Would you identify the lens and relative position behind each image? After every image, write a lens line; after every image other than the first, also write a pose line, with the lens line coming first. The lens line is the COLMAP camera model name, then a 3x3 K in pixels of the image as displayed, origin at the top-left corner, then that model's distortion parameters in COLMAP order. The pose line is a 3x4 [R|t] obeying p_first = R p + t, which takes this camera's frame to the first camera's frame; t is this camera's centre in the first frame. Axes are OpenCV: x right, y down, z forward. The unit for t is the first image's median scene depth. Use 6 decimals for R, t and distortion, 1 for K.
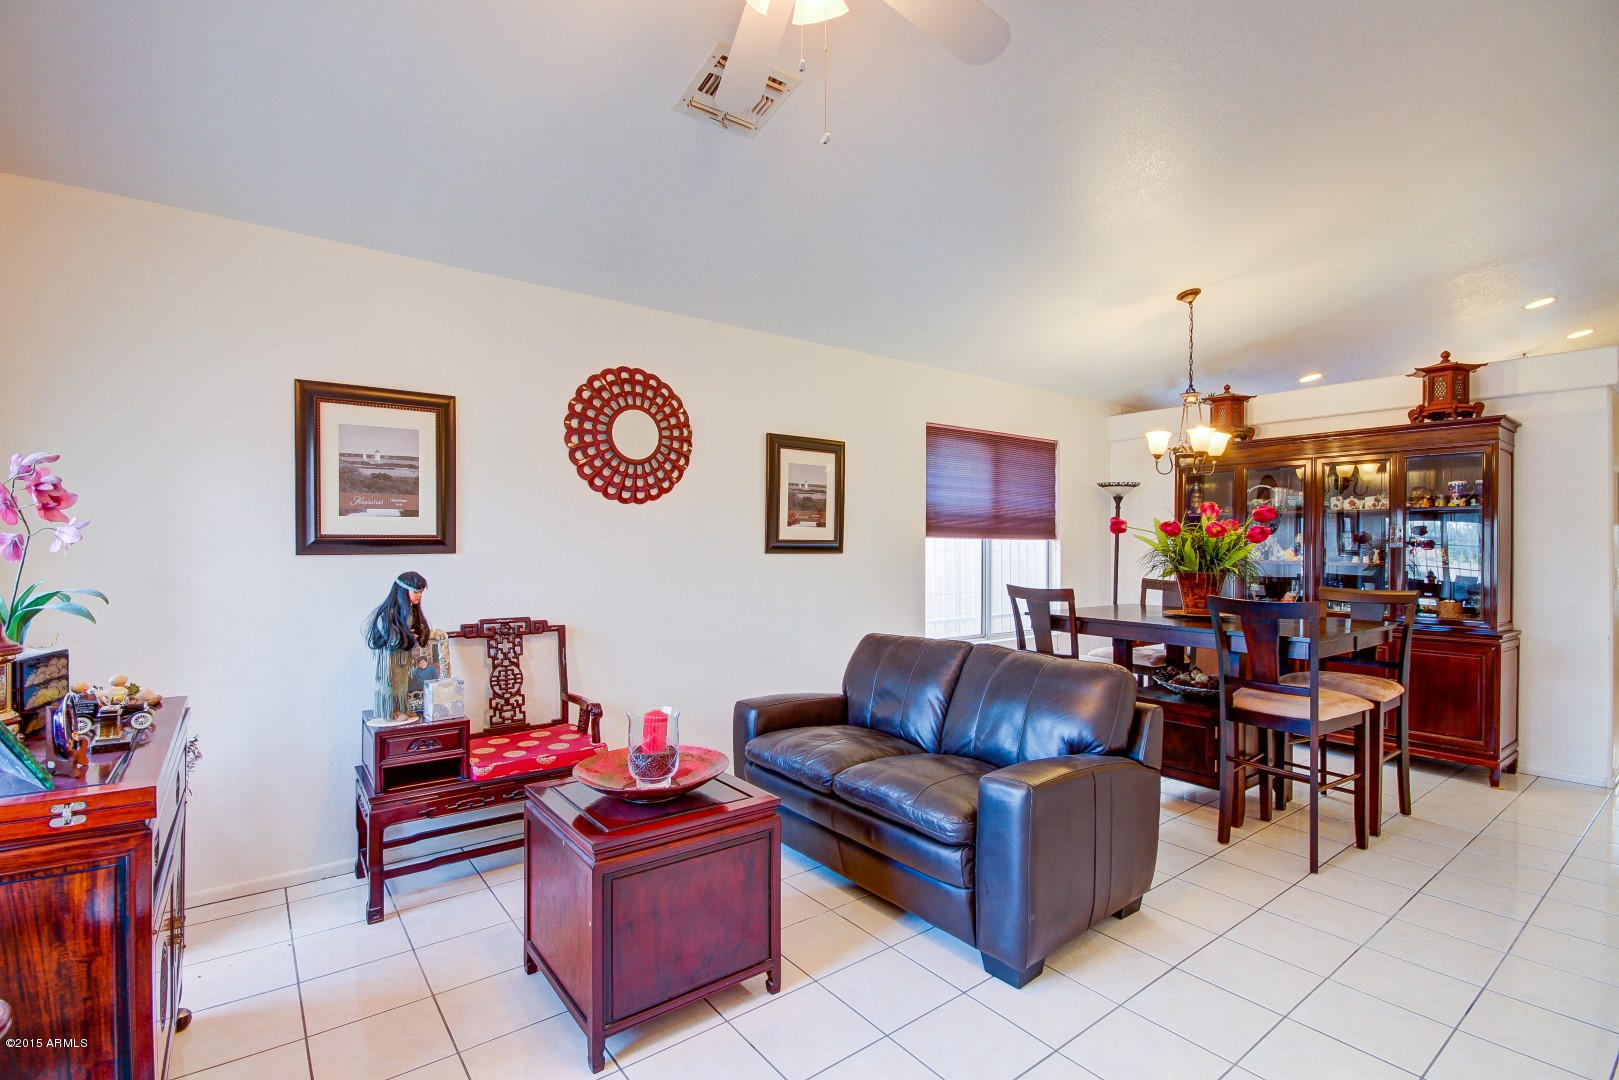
lens RADIAL K [[746.2, 0, 812.5], [0, 746.2, 532.7], [0, 0, 1]] dist [-0.000932, -0.009163]
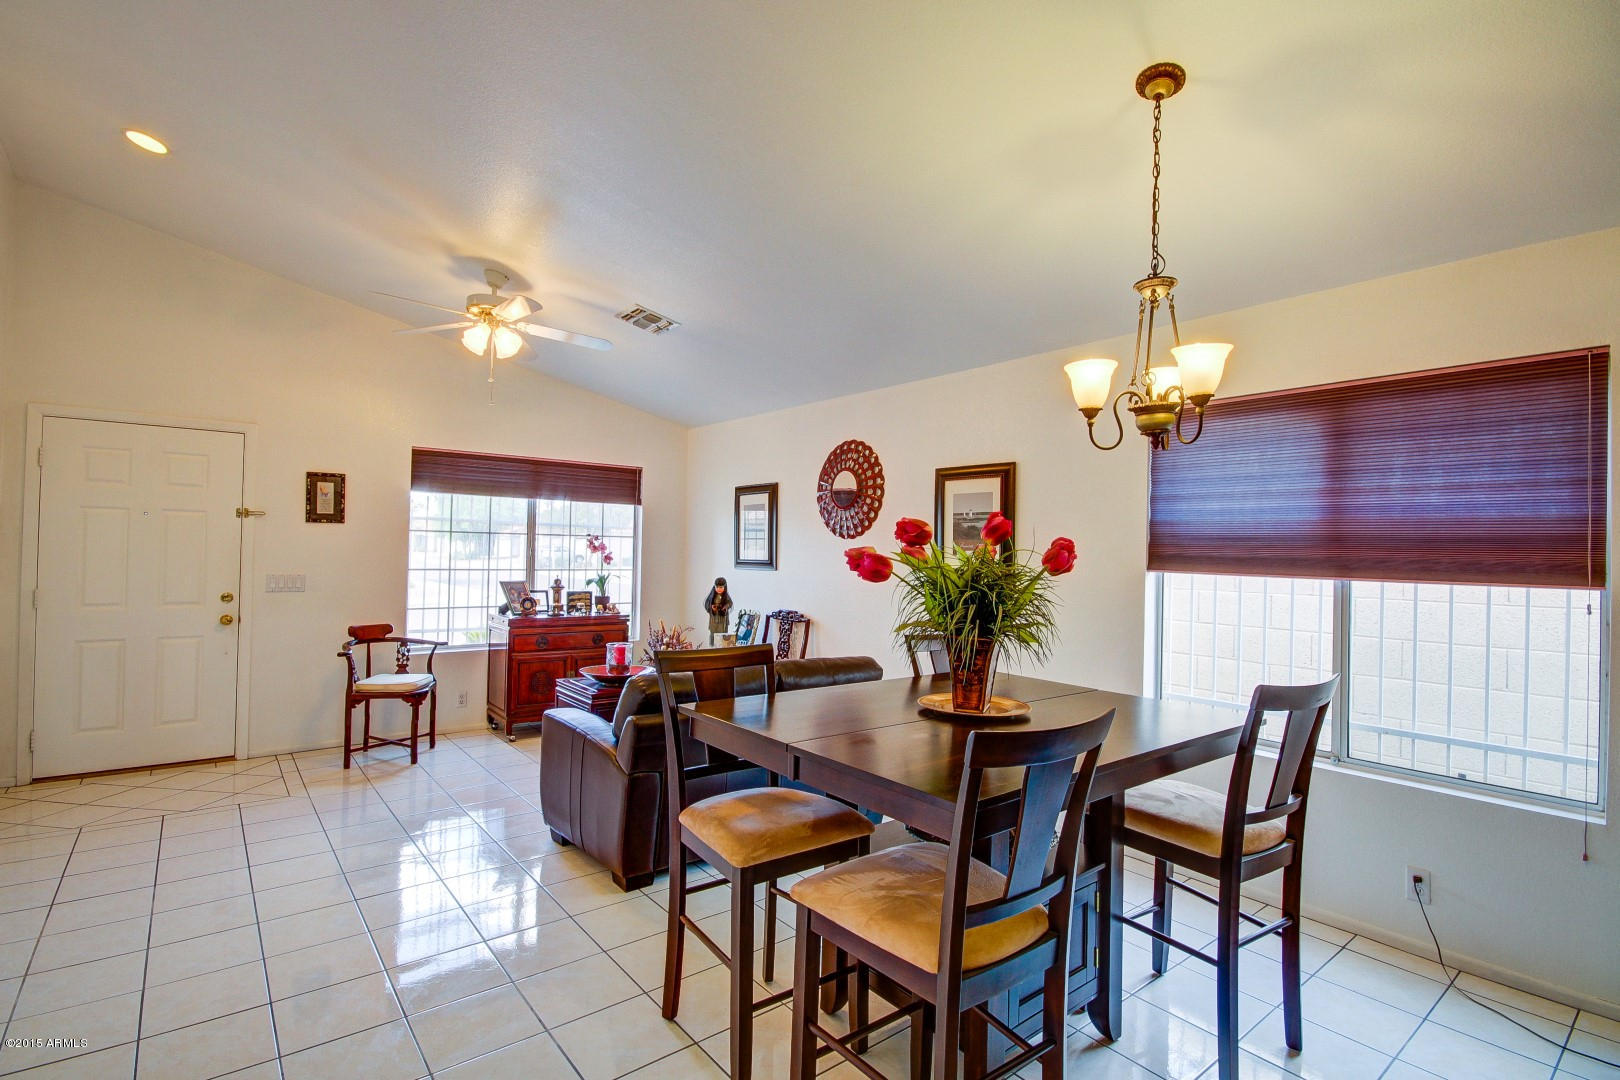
lens RADIAL K [[746.6, 0, 812.2], [0, 746.6, 552.8], [0, 0, 1]] dist [-0.000932, -0.009163]
pose [[0.040052, -0.022926, -0.998935, 1.082157], [-0.034298, 0.999116, -0.024305, 0.021404], [0.998609, 0.035235, 0.039230, 0.846587]]
